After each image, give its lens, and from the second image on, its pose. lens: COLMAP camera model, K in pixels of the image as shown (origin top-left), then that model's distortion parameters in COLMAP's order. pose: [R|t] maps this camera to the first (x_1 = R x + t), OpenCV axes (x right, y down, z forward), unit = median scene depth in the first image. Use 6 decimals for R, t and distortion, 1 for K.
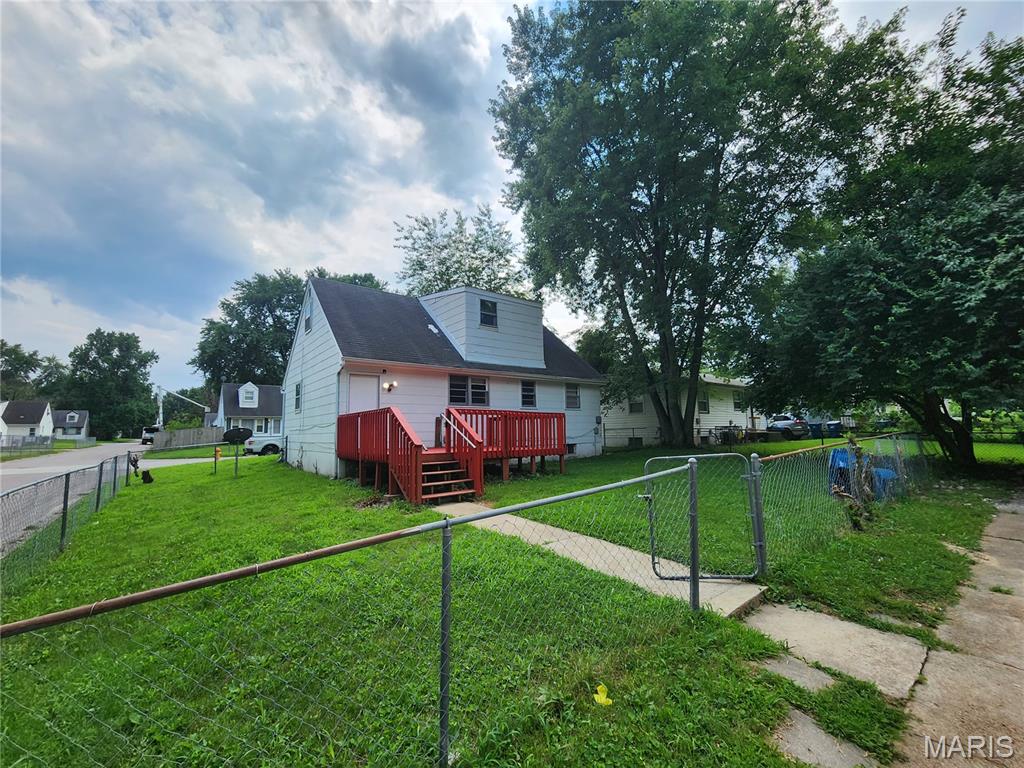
lens RADIAL K [[424.3, 0, 513.4], [0, 424.3, 386.6], [0, 0, 1]] dist [-0.001654, 0.000293]
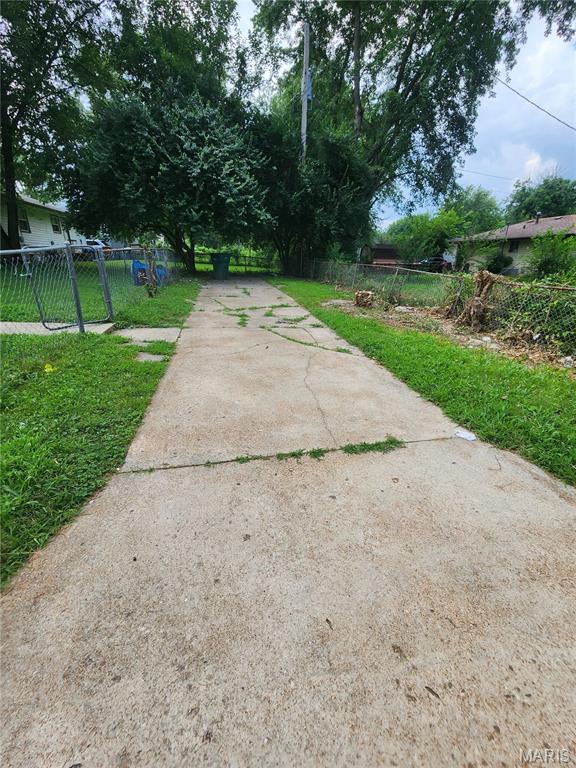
lens RADIAL K [[318.2, 0, 284.0], [0, 318.2, 384.6], [0, 0, 1]] dist [-0.001654, 0.000293]
pose [[0.471886, -0.300587, 0.828837, -0.130766], [-0.119530, 0.909597, 0.397927, 0.033887], [-0.873520, -0.286847, 0.393297, -0.122157]]
